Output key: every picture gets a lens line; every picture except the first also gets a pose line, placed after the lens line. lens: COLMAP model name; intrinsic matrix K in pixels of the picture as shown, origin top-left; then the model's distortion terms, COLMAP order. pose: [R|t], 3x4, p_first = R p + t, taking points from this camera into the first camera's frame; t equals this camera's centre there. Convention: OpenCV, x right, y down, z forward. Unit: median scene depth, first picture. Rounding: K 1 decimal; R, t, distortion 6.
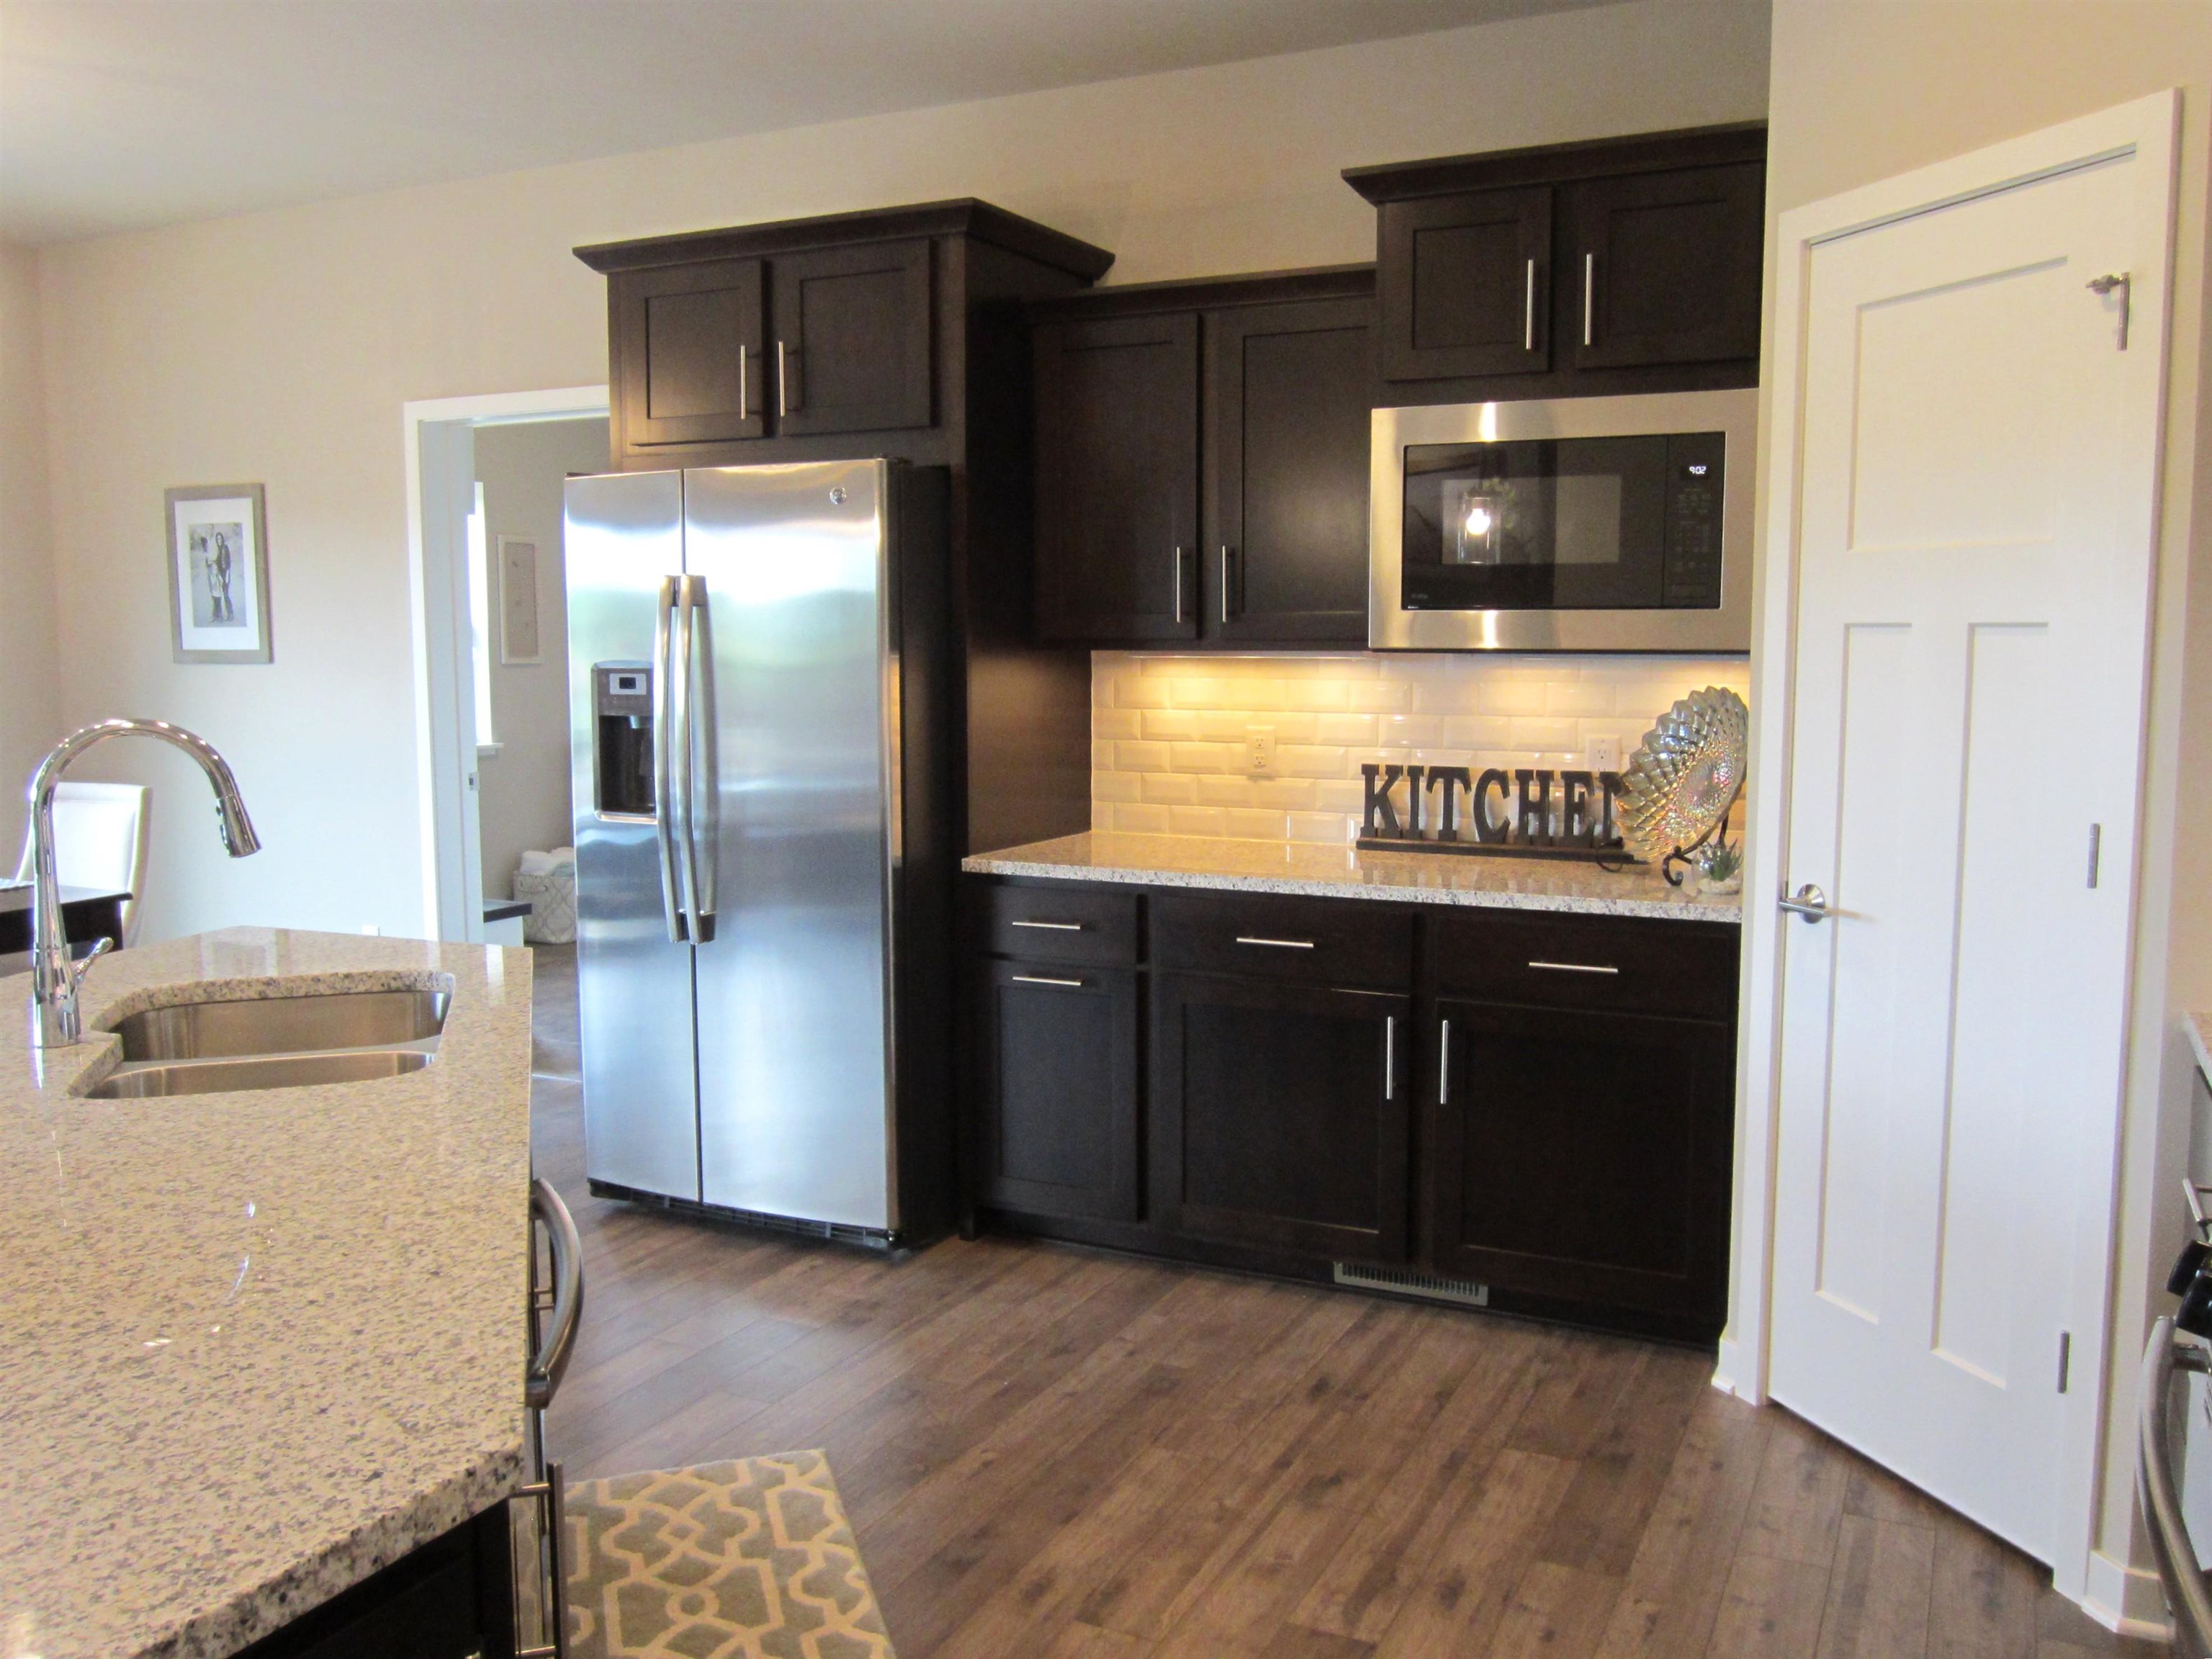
lens RADIAL K [[1795.8, 0, 1150.7], [0, 1795.8, 820.2], [0, 0, 1]] dist [-0.017064, -0.002100]
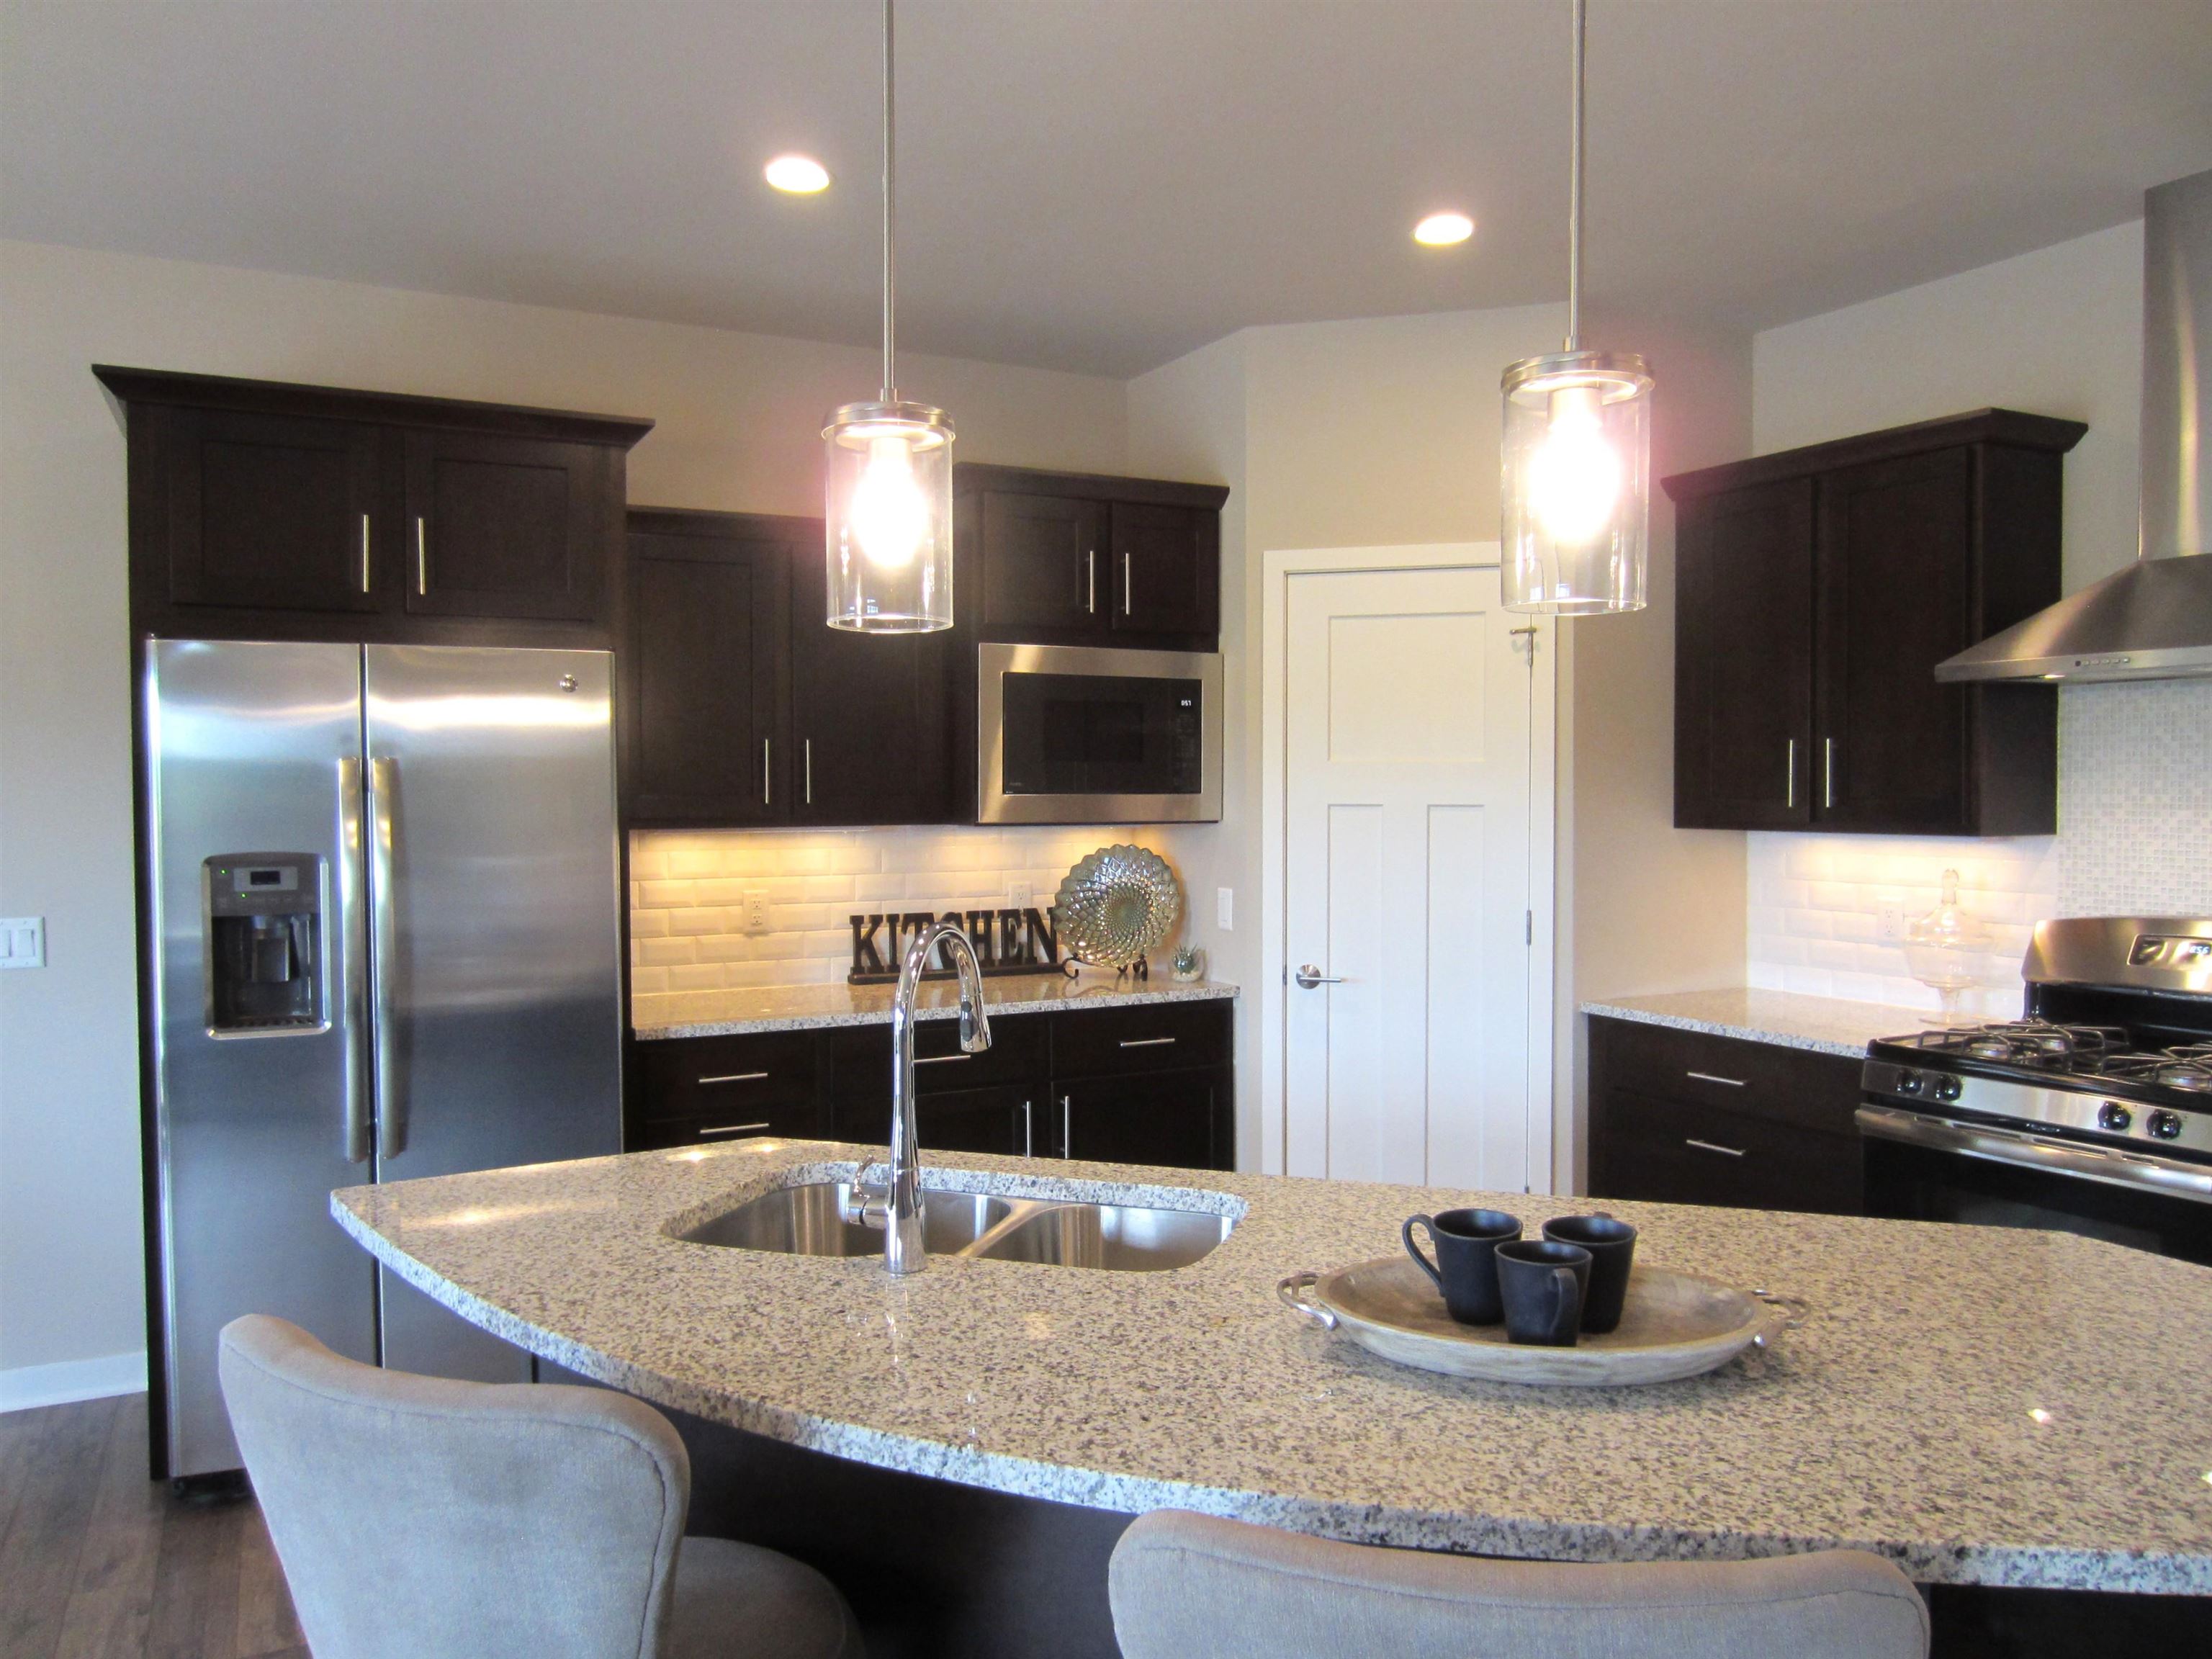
lens RADIAL K [[1578.5, 0, 1128.0], [0, 1578.5, 825.2], [0, 0, 1]] dist [-0.028178, 0.005555]
pose [[0.596369, -0.020273, 0.802454, -0.653481], [0.084743, 0.995685, -0.037825, -0.037196], [-0.798224, 0.090561, 0.595514, 0.204394]]
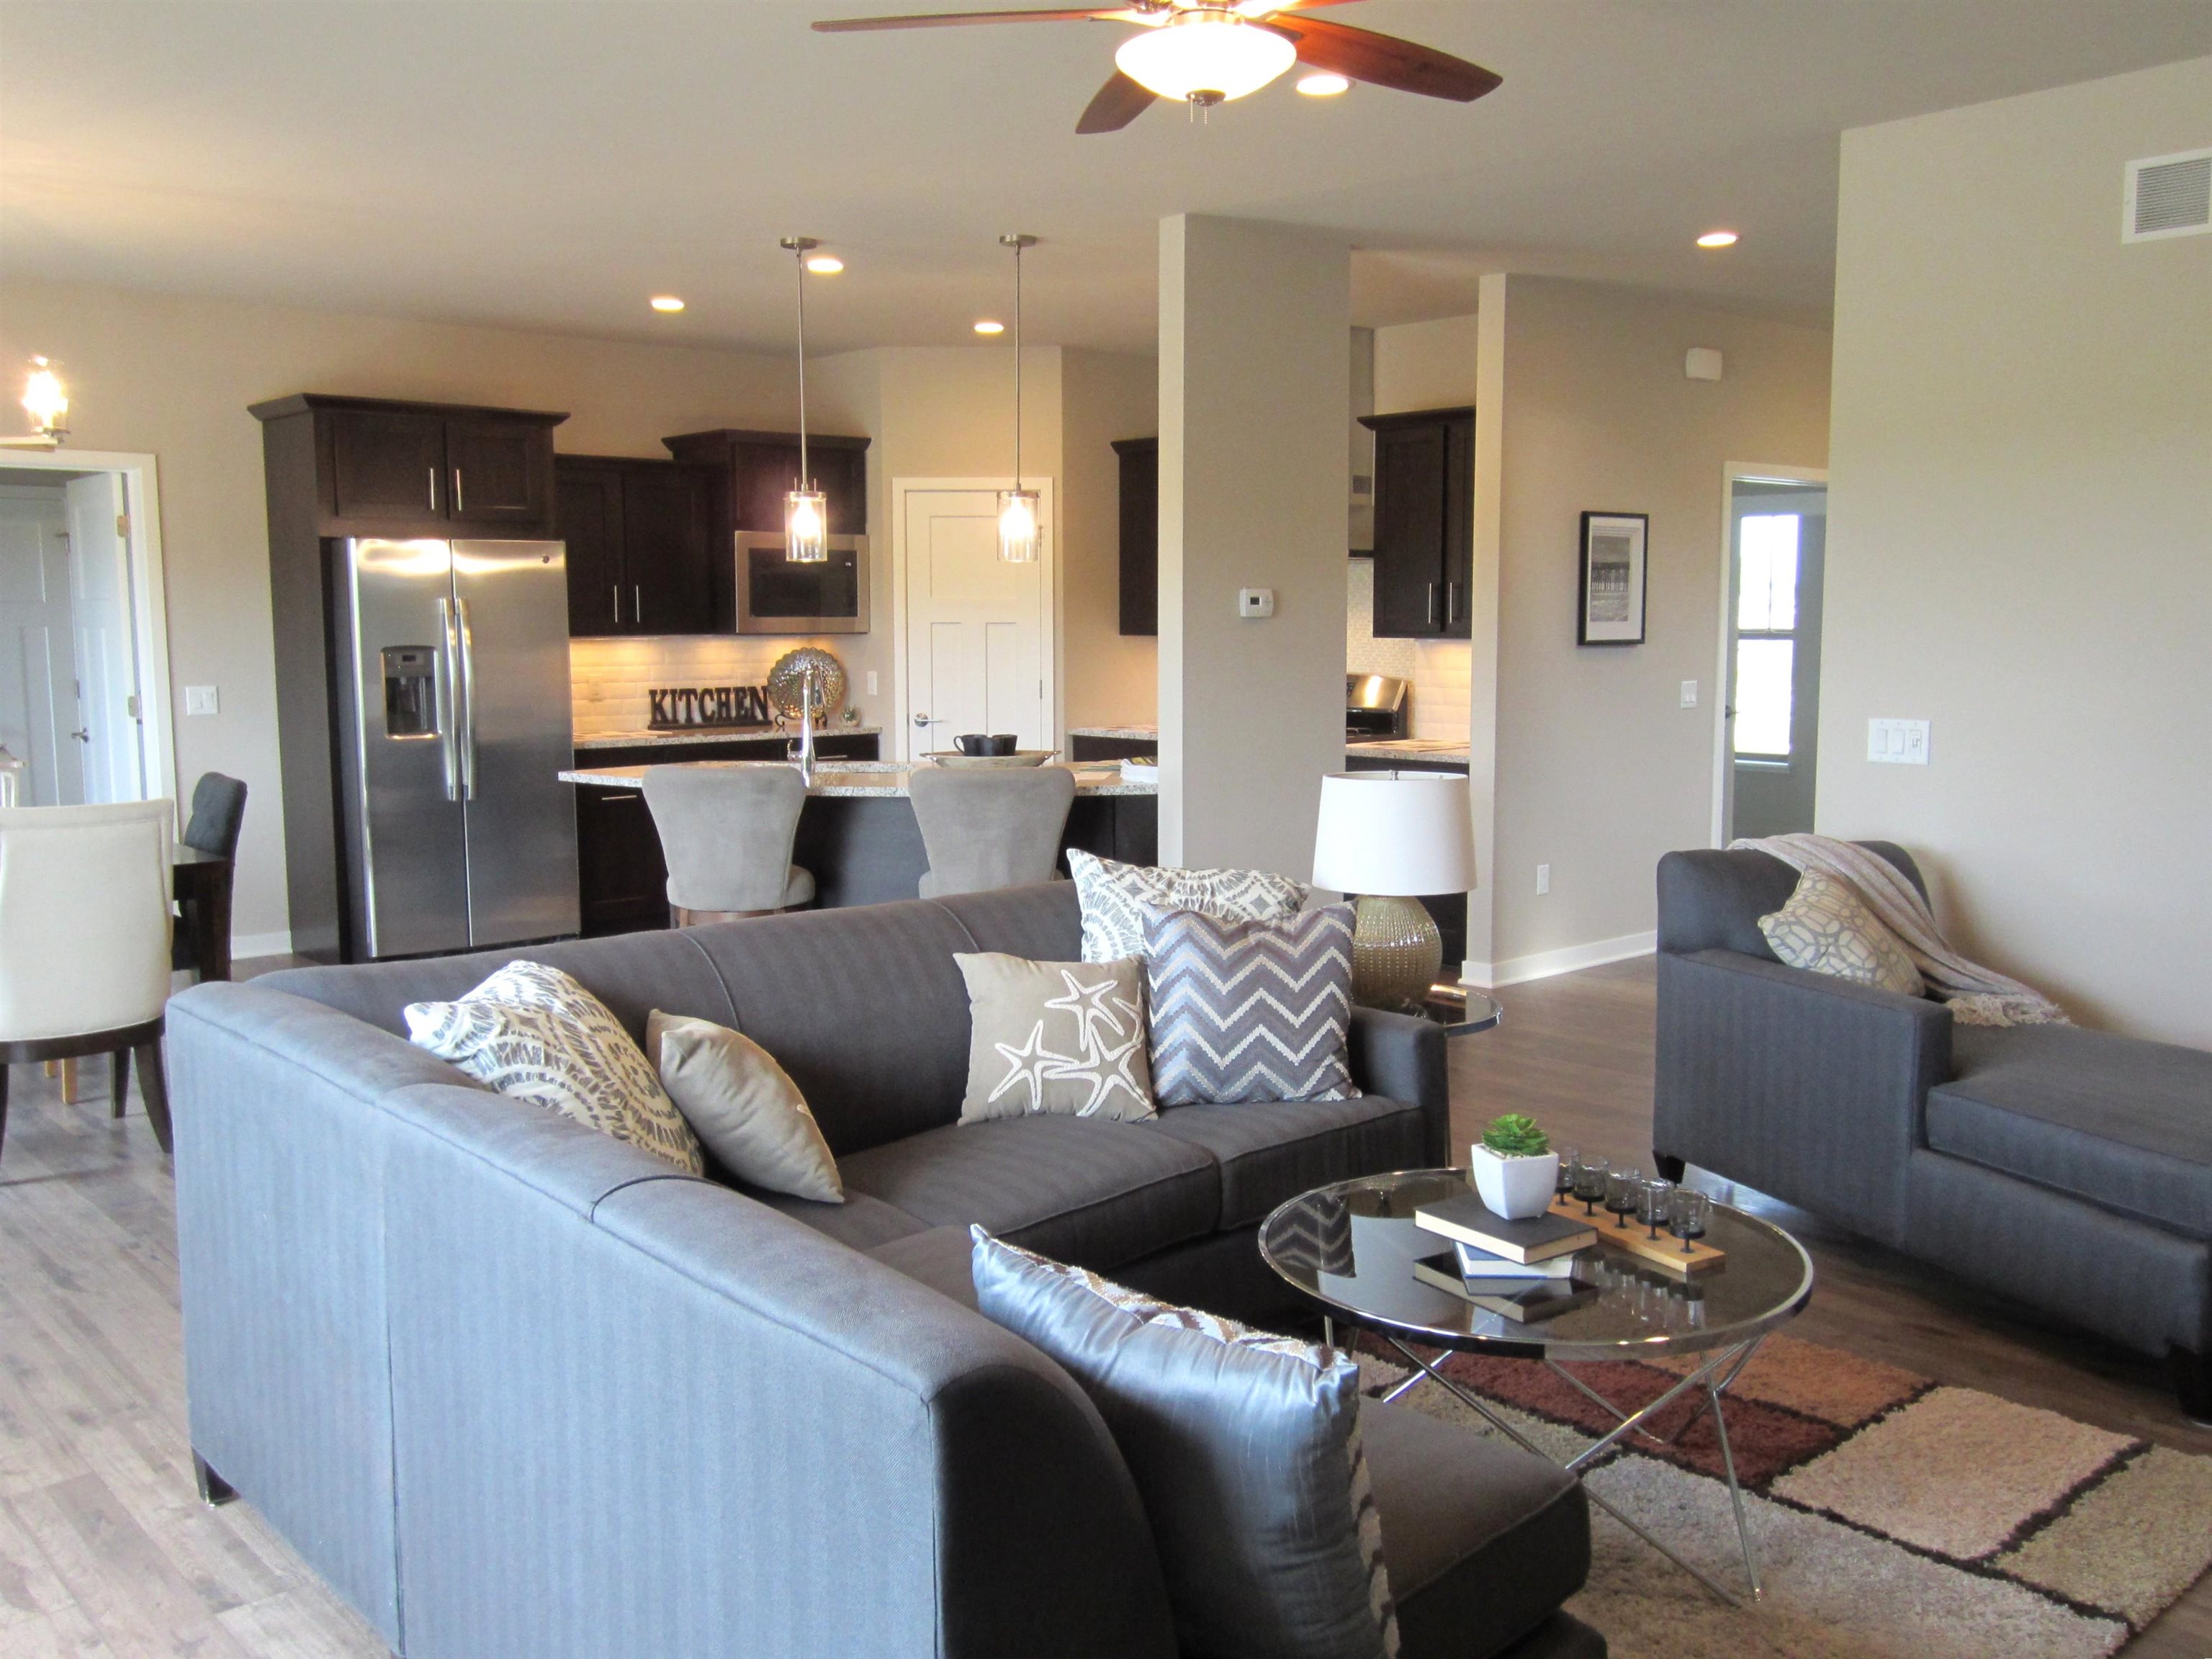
lens RADIAL K [[1874.1, 0, 1106.7], [0, 1874.1, 826.3], [0, 0, 1]] dist [0.003383, 0.002250]
pose [[0.387243, -0.105556, 0.915915, -1.726271], [0.096630, 0.992600, 0.073539, 0.017460], [-0.916900, 0.060027, 0.394577, -0.338385]]
